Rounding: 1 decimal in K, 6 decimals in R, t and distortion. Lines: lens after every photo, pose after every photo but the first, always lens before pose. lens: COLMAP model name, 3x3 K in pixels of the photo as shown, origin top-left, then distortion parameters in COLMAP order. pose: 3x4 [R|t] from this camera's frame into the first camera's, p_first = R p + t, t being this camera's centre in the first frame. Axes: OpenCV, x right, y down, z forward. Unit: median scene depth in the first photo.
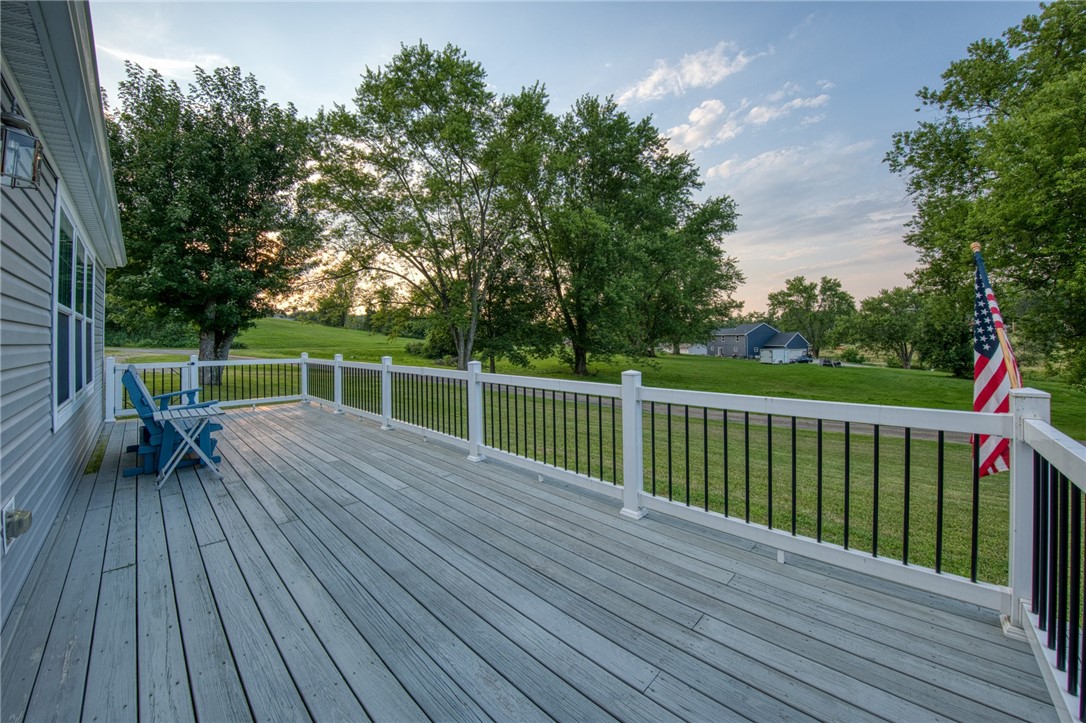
lens RADIAL K [[391.8, 0, 538.0], [0, 391.8, 336.5], [0, 0, 1]] dist [-0.030399, 0.000023]
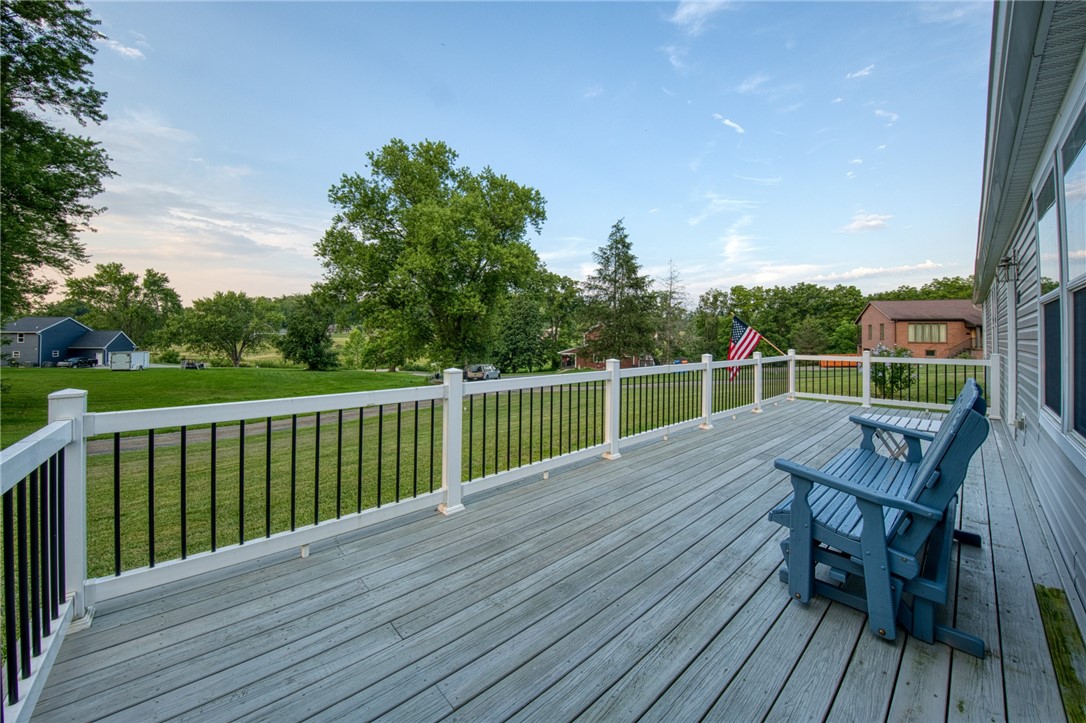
lens RADIAL K [[388.7, 0, 539.2], [0, 388.7, 351.2], [0, 0, 1]] dist [-0.031791, -0.000101]
pose [[0.079799, -0.023724, 0.996529, -0.263383], [-0.012643, 0.999612, 0.024810, 0.004993], [-0.996731, -0.014579, 0.079468, 0.251158]]
